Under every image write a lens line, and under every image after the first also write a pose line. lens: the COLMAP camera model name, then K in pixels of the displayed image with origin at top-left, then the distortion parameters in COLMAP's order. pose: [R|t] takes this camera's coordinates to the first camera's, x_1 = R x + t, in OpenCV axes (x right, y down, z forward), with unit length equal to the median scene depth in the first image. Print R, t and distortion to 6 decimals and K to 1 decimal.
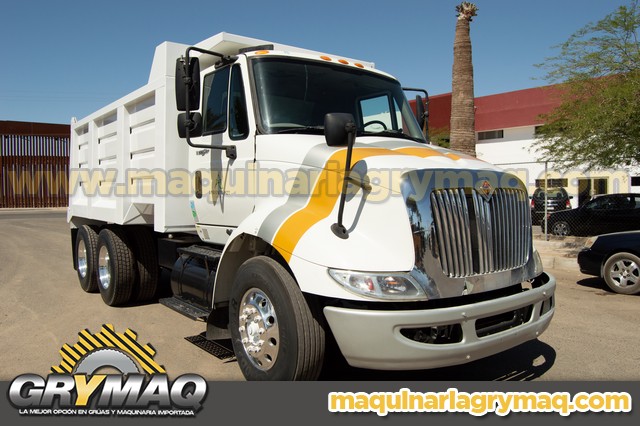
lens RADIAL K [[505.0, 0, 319.1], [0, 505.0, 212.2], [0, 0, 1]] dist [-0.088765, 0.032415]
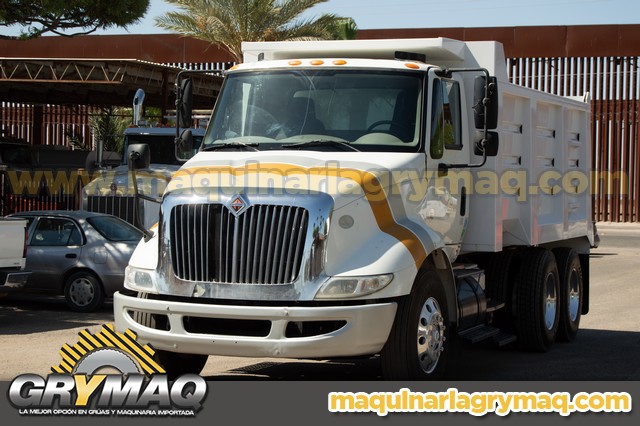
lens RADIAL K [[1517.0, 0, 320.7], [0, 1517.0, 212.4], [0, 0, 1]] dist [-0.031518, 0.000000]
pose [[0.517276, 0.028785, -0.855334, 2.744014], [-0.050791, 0.998705, 0.002894, -0.043218], [0.854310, 0.041946, 0.518069, -0.458461]]
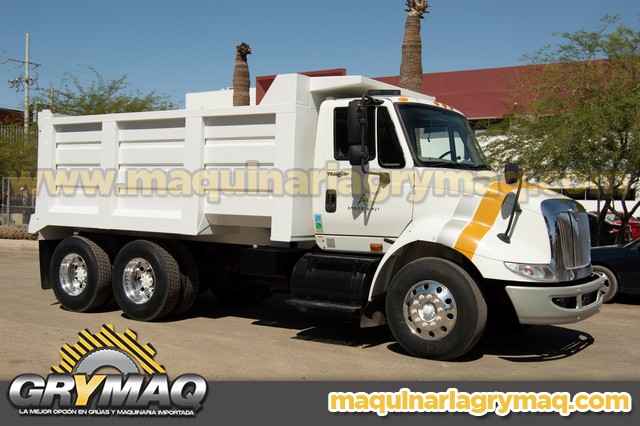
lens RADIAL K [[757.6, 0, 323.4], [0, 757.6, 210.3], [0, 0, 1]] dist [-0.048481, 0.000000]
pose [[0.945407, 0.021476, 0.325185, -0.967305], [-0.014356, 0.999602, -0.024281, 0.012107], [-0.325577, 0.018287, 0.945339, -0.779801]]
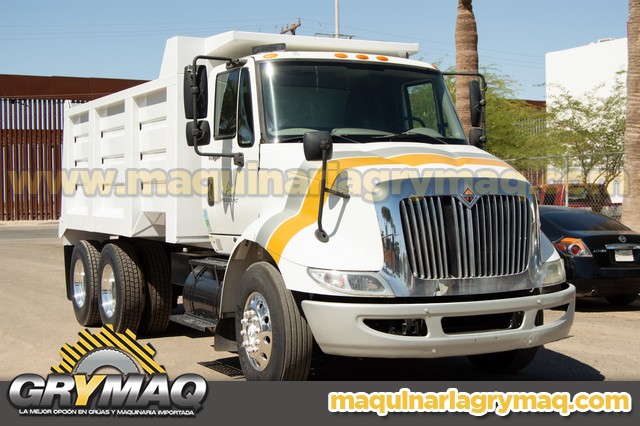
lens RADIAL K [[999.8, 0, 317.4], [0, 999.8, 214.7], [0, 0, 1]] dist [-0.028436, 0.000000]
pose [[0.983018, -0.001879, -0.183499, 0.345893], [-0.001176, 0.999863, -0.016535, 0.021806], [0.183505, 0.016470, 0.982881, -0.924698]]
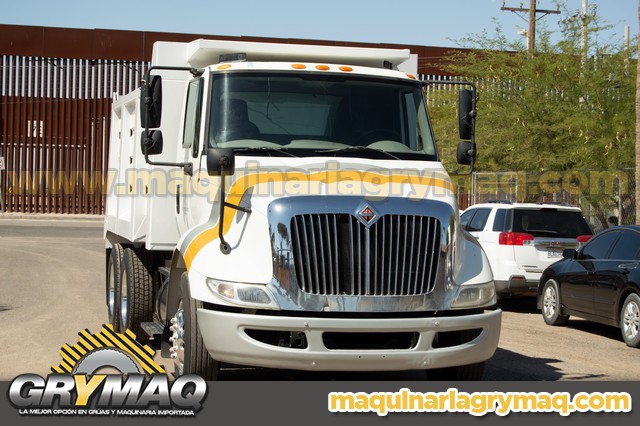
lens RADIAL K [[1376.5, 0, 319.4], [0, 1376.5, 214.7], [0, 0, 1]] dist [-0.063835, 0.000000]
pose [[0.914179, 0.034530, -0.403836, 1.195220], [-0.043504, 0.998968, -0.013066, -0.005342], [0.402968, 0.029514, 0.914738, -1.423017]]
